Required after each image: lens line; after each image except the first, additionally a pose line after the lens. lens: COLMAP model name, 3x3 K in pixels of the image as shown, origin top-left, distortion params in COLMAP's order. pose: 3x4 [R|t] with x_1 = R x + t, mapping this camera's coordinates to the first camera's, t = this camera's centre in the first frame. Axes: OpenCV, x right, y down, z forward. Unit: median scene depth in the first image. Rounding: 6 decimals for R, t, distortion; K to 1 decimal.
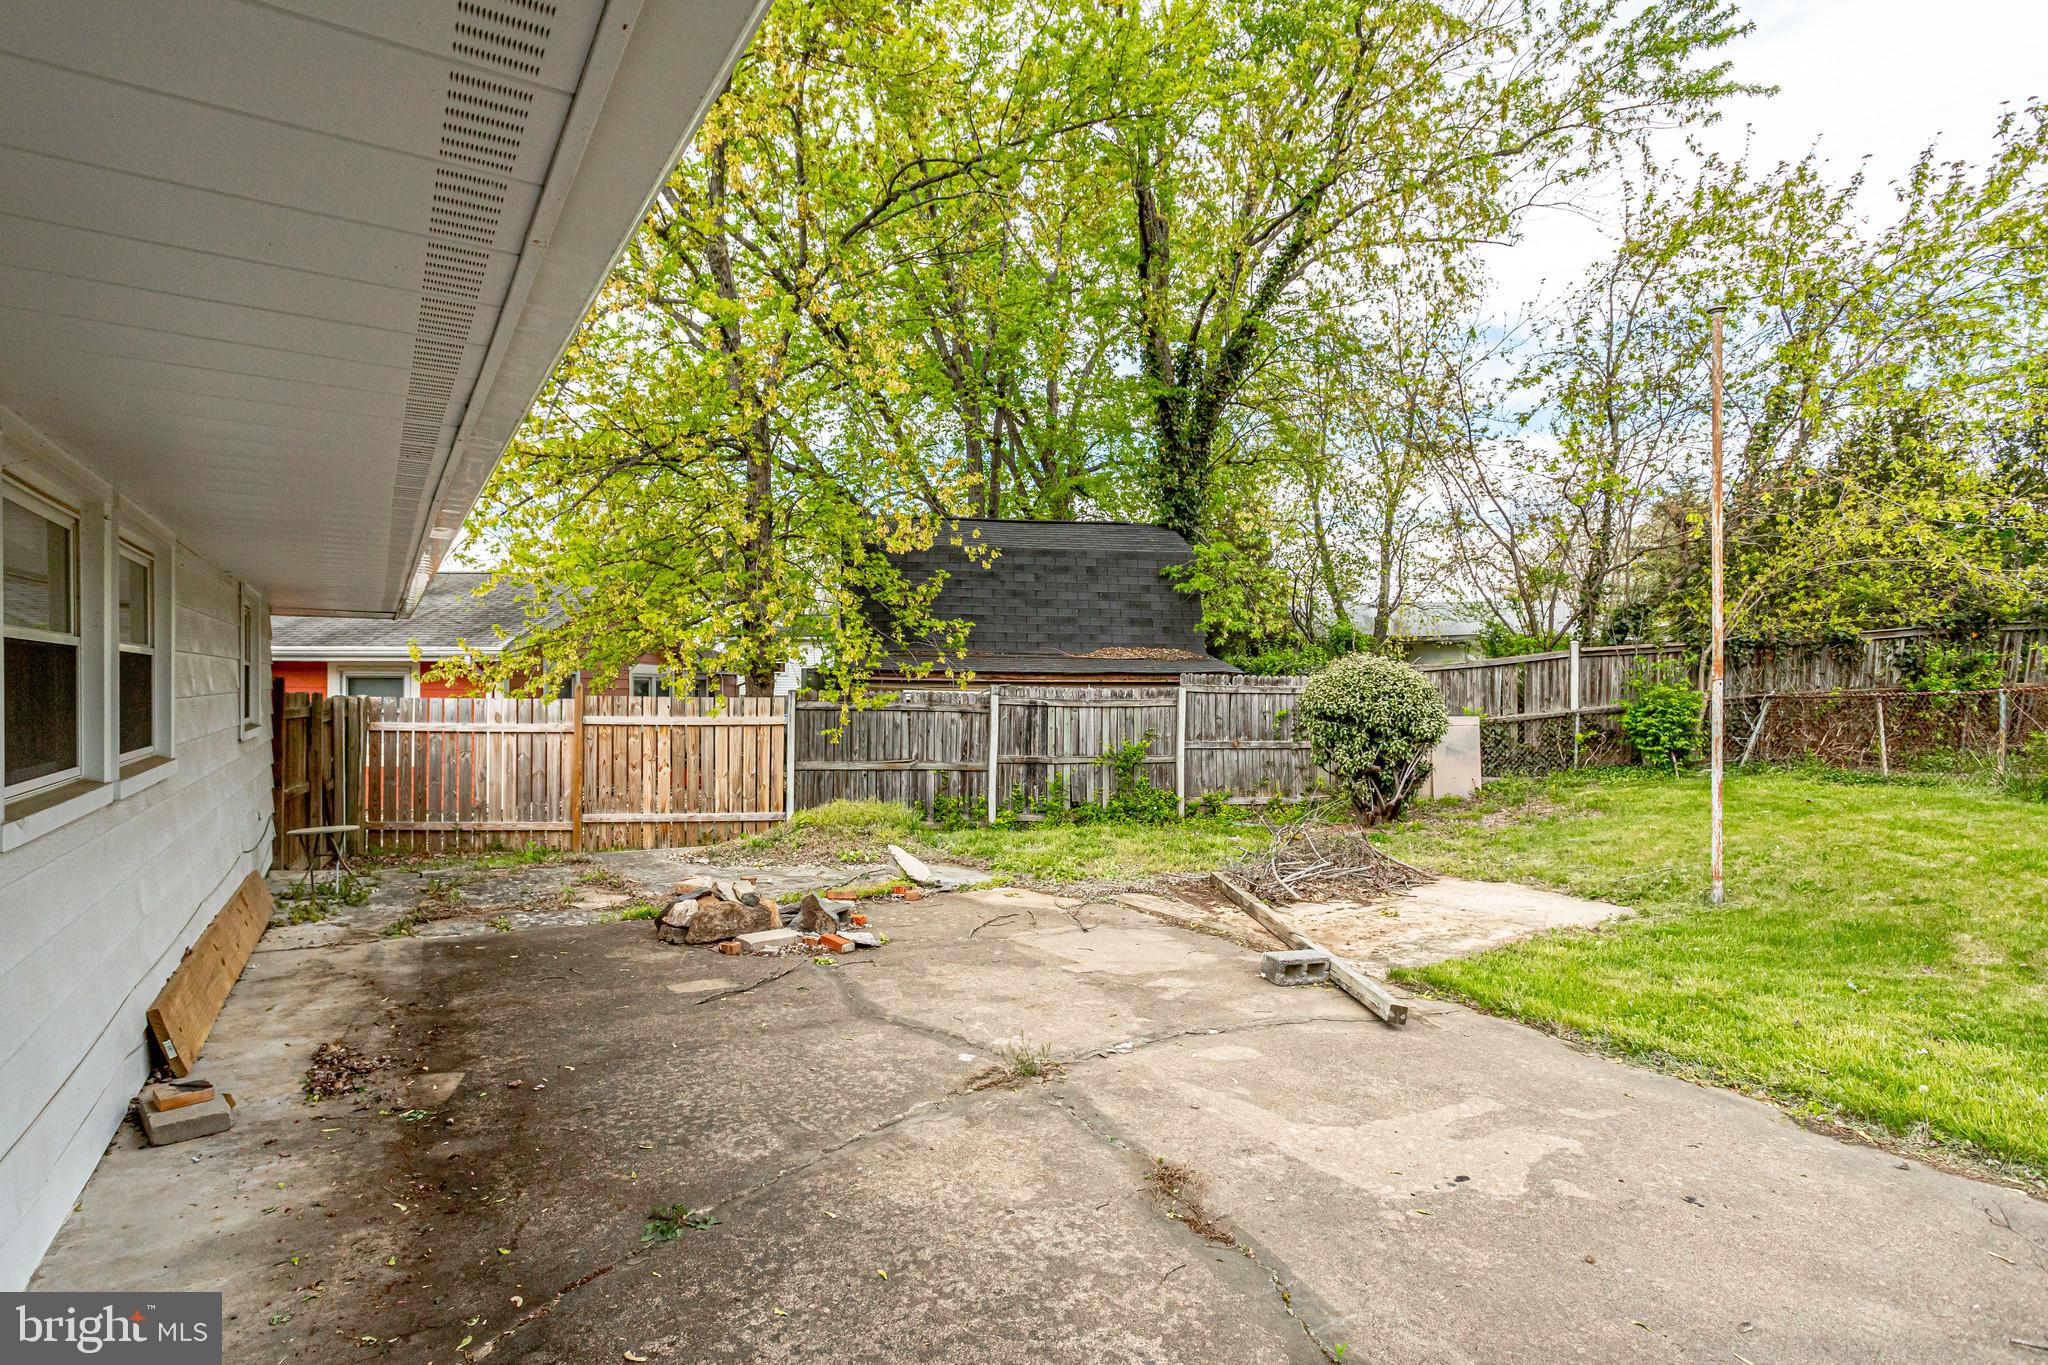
lens RADIAL K [[1034.3, 0, 1027.2], [0, 1034.3, 687.8], [0, 0, 1]] dist [-0.001218, -0.000051]
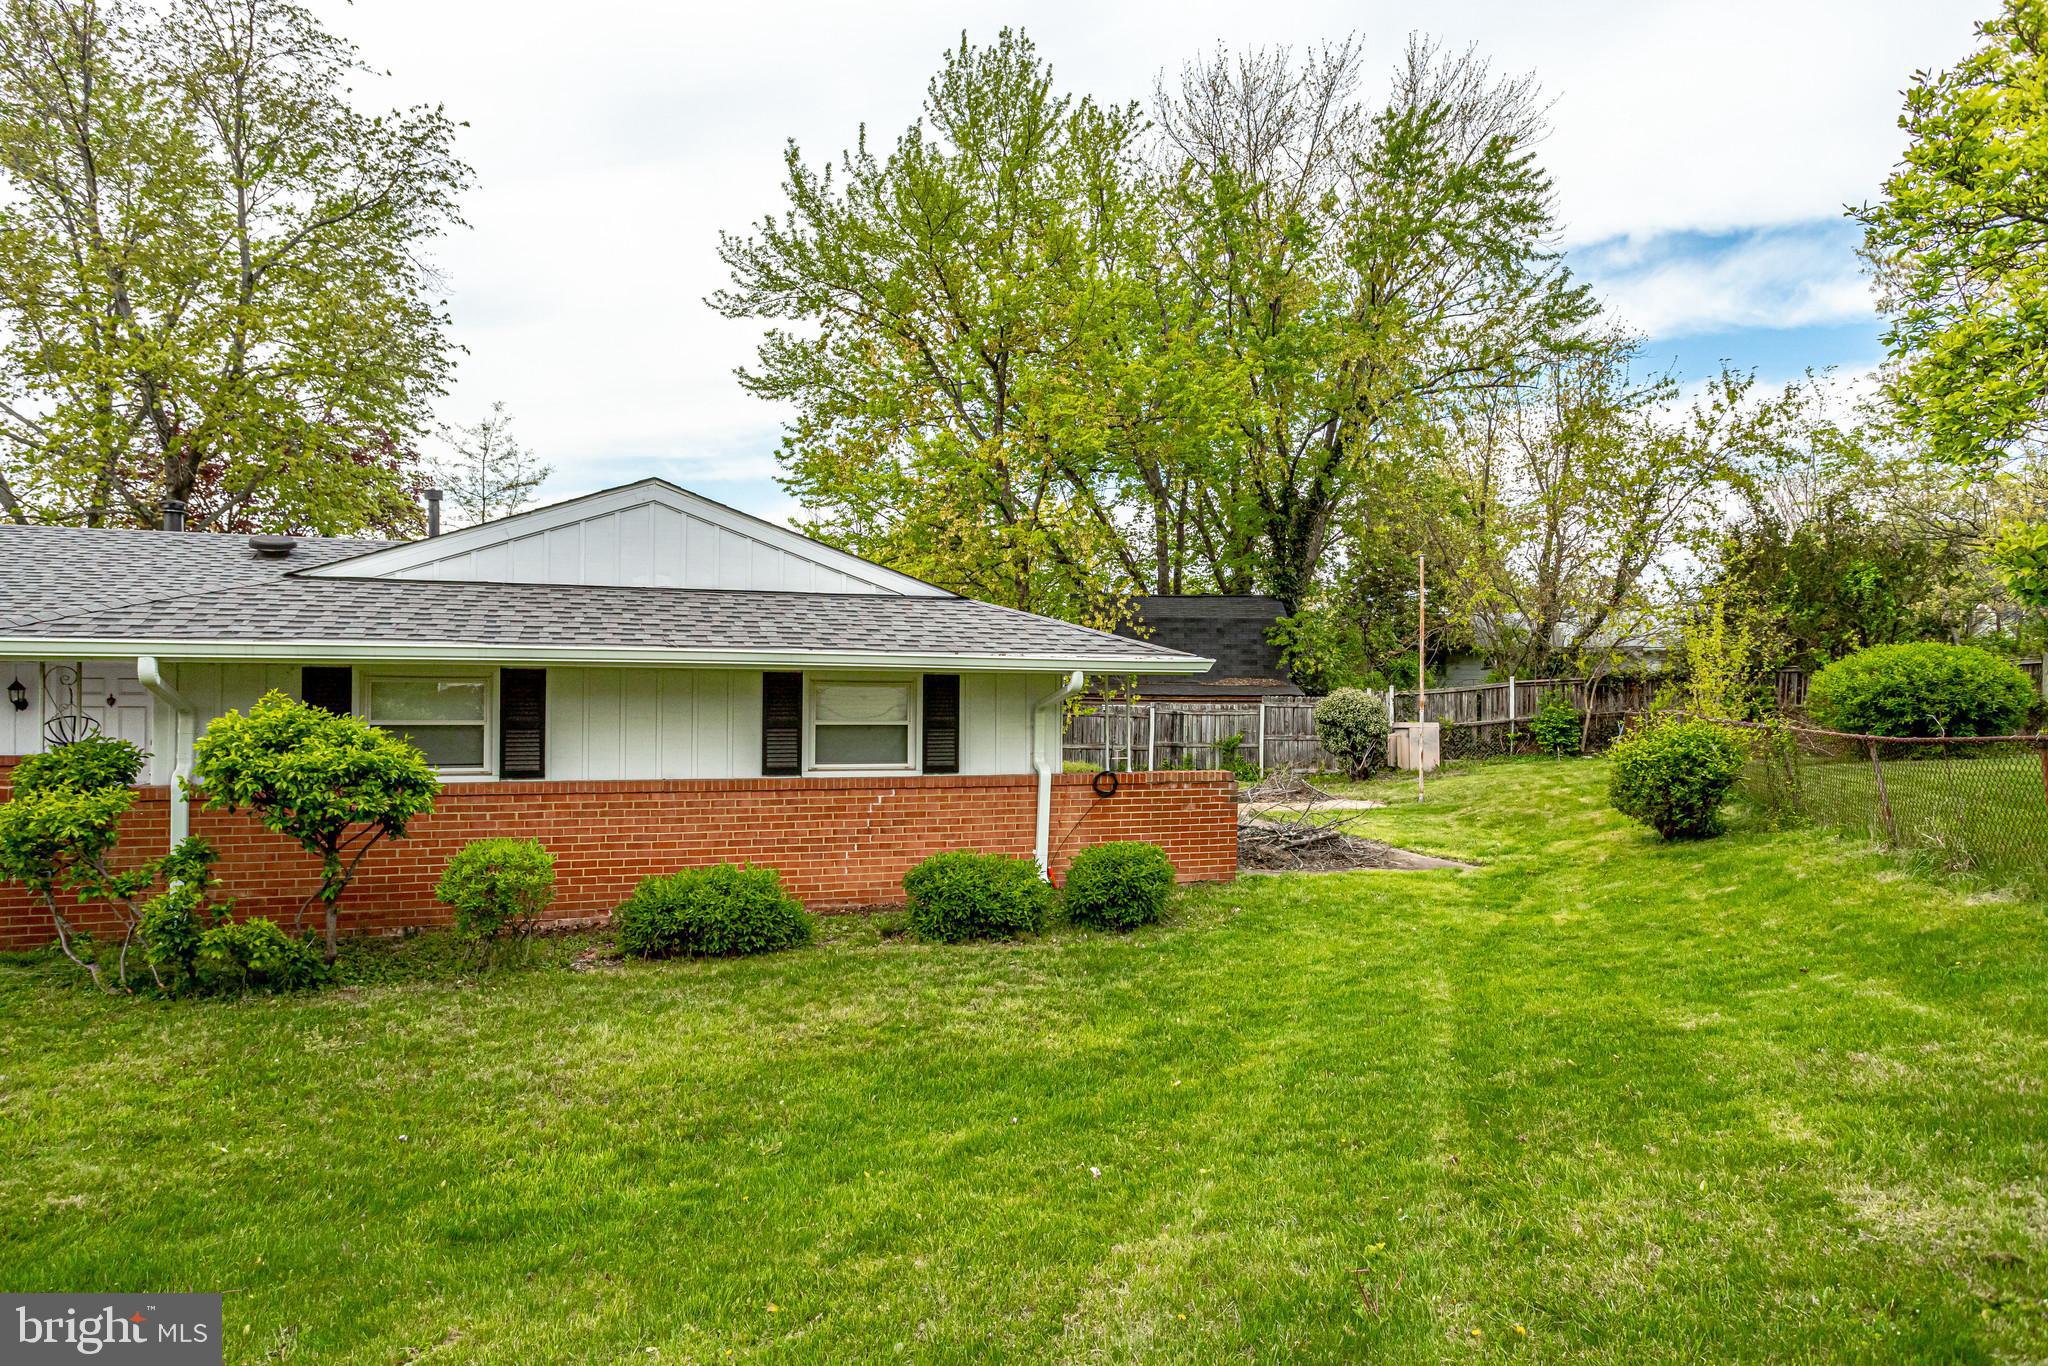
lens RADIAL K [[1271.0, 0, 1023.1], [0, 1271.0, 679.9], [0, 0, 1]] dist [0.002524, 0.000350]
pose [[0.973856, 0.002250, -0.227154, 0.242338], [-0.001603, 0.999994, 0.003034, -0.046249], [0.227159, -0.002591, 0.973854, -1.154258]]
